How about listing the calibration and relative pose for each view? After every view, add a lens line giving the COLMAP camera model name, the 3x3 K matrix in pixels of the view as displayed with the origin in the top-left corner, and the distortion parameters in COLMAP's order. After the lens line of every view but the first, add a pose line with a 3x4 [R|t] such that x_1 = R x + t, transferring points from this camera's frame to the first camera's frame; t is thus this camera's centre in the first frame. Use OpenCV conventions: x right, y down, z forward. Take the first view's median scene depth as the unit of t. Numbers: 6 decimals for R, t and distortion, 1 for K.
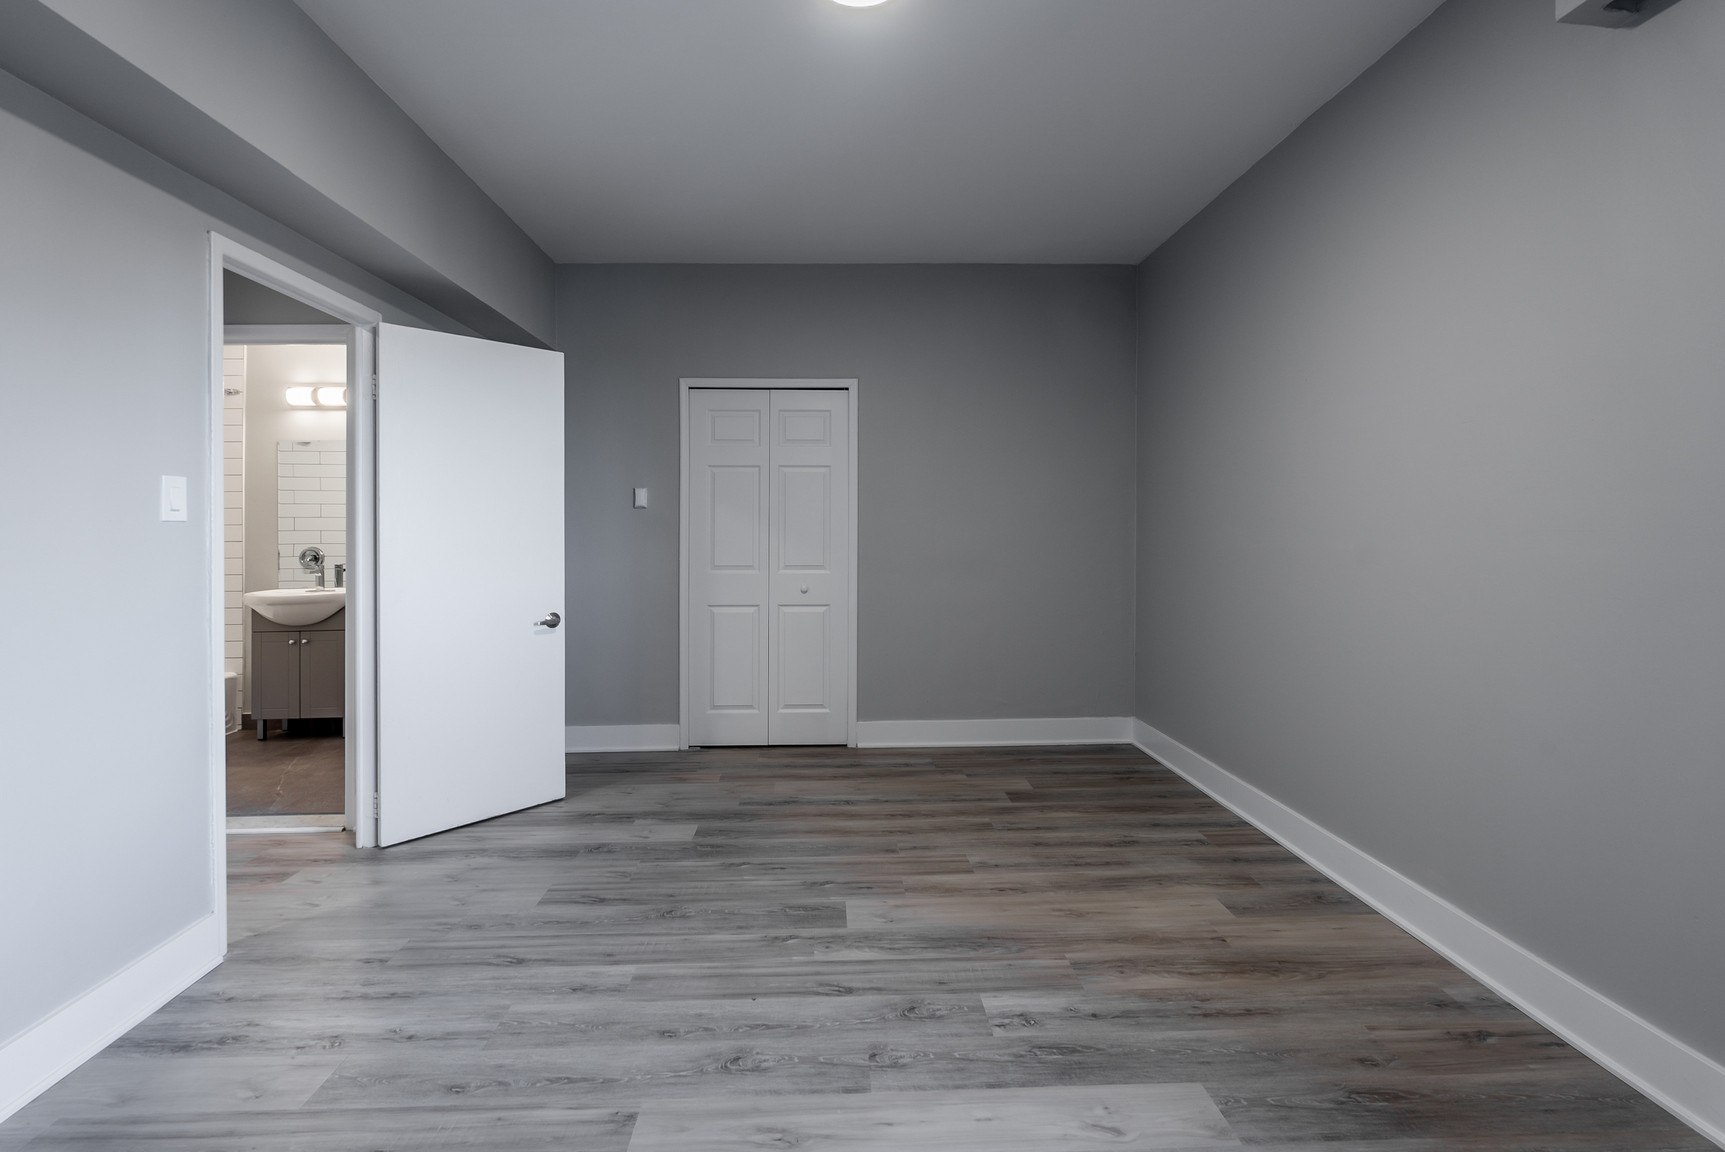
lens RADIAL K [[794.6, 0, 845.9], [0, 794.6, 524.1], [0, 0, 1]] dist [-0.001424, 0.000191]
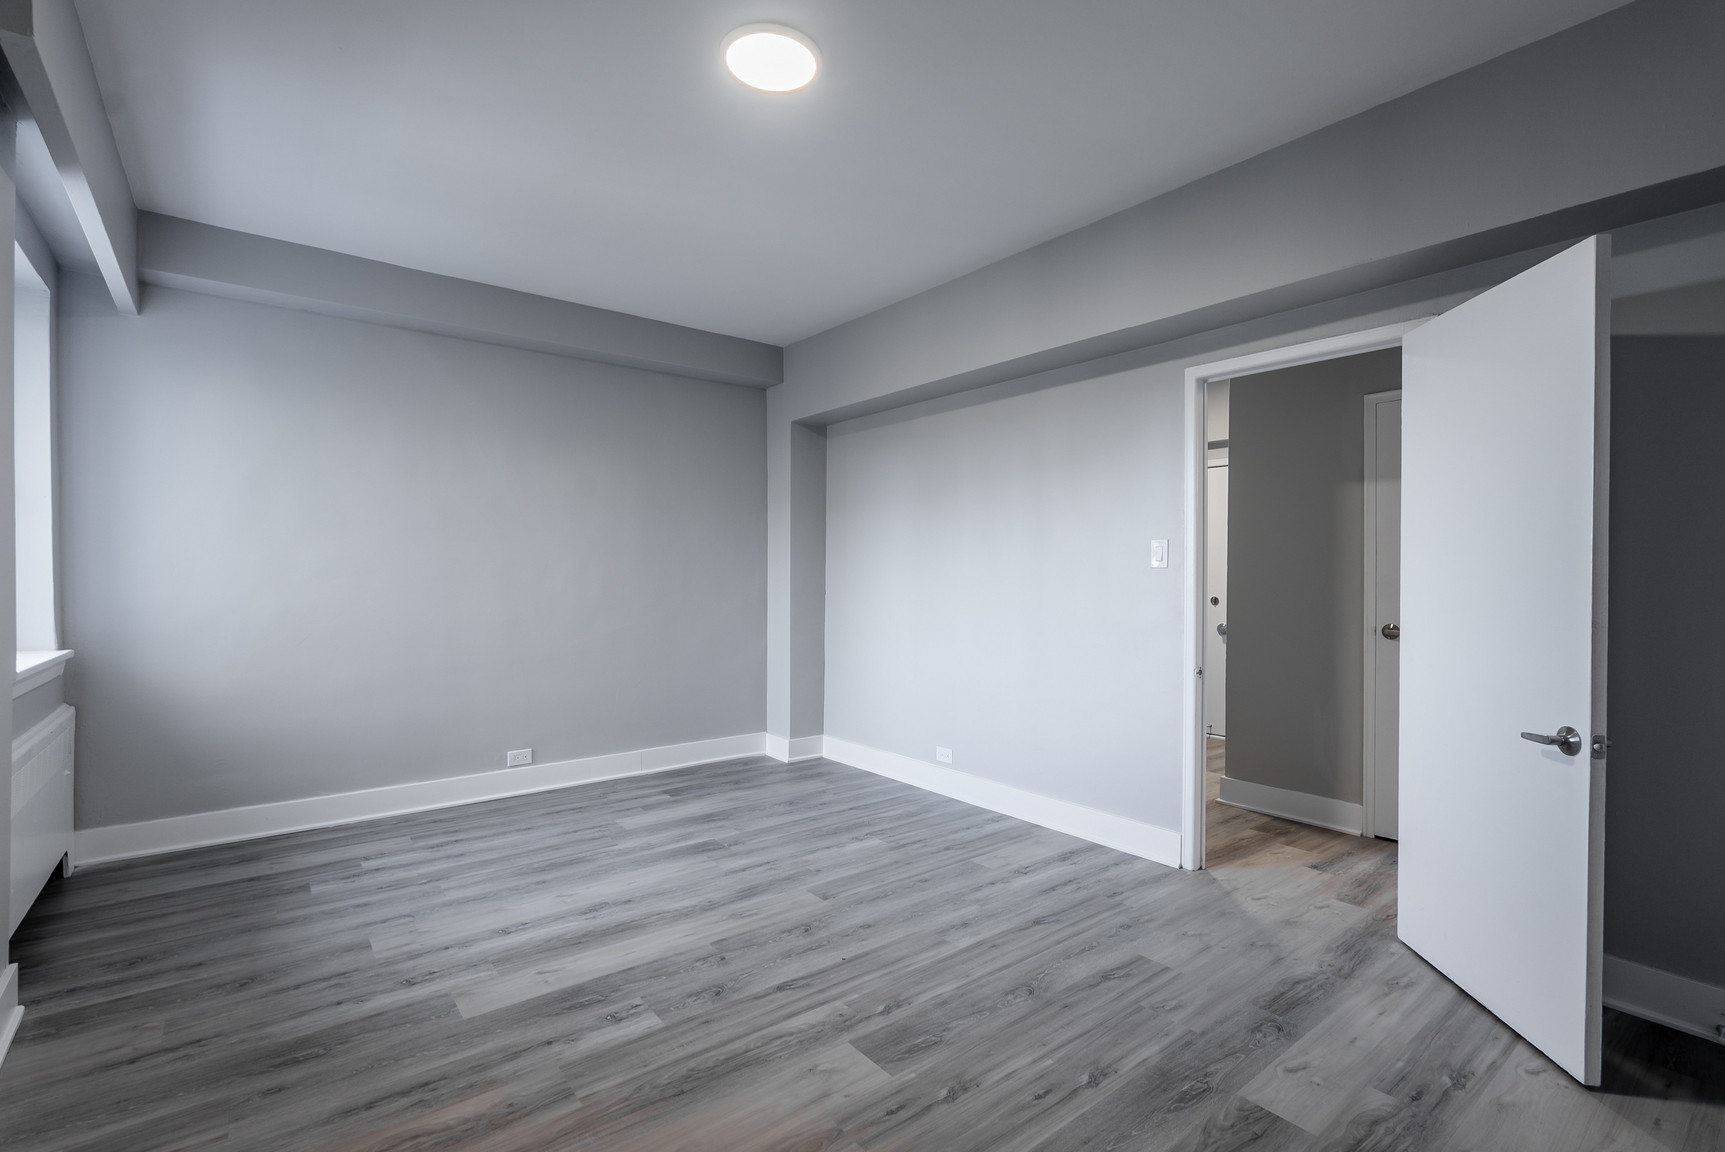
lens RADIAL K [[771.4, 0, 862.5], [0, 771.4, 576.0], [0, 0, 1]] dist [-0.000558, 0.000104]
pose [[-0.800123, 0.004966, -0.599815, 0.503073], [0.006139, 0.999981, 0.000090, 0.016456], [0.599805, -0.003610, -0.800138, 1.759010]]
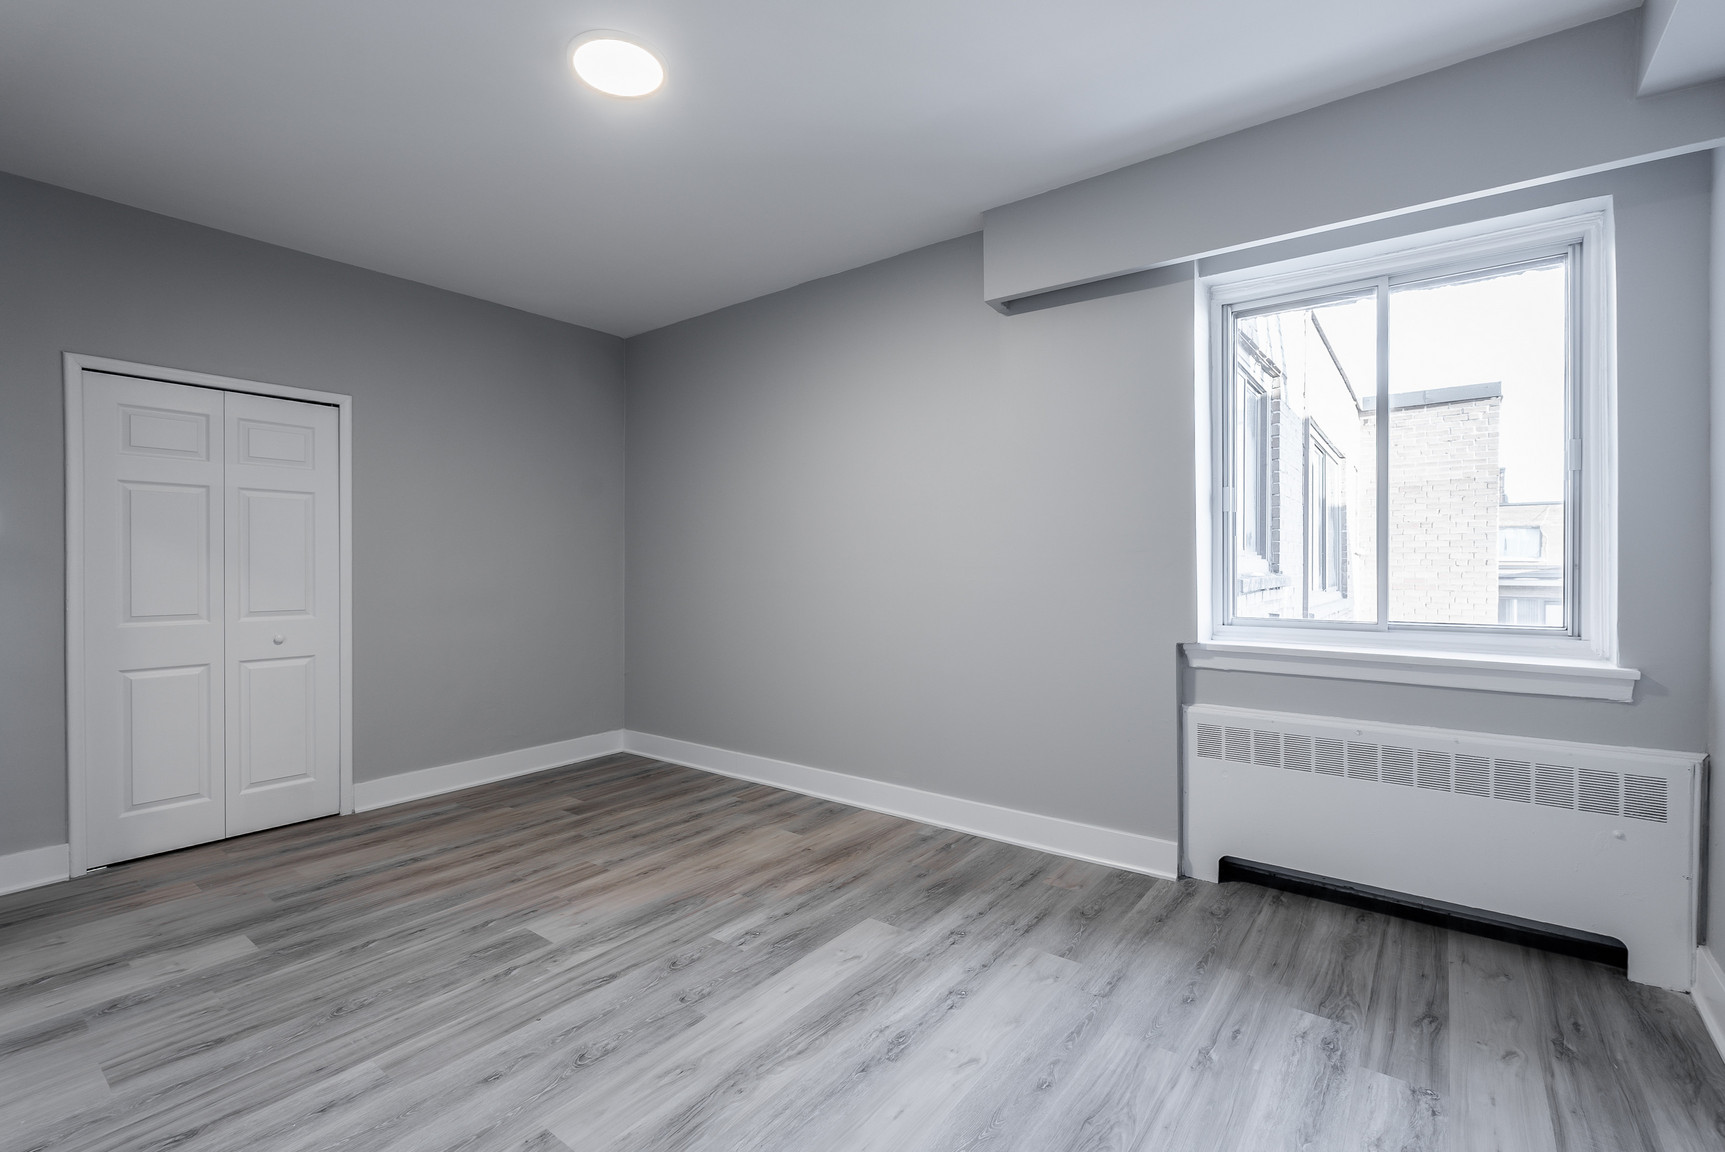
lens RADIAL K [[771.4, 0, 862.5], [0, 771.4, 576.0], [0, 0, 1]] dist [-0.000558, 0.000104]
pose [[0.630109, -0.008402, 0.776461, -0.564890], [-0.005025, 0.999876, 0.014898, 0.001055], [-0.776491, -0.013289, 0.629989, 0.039520]]
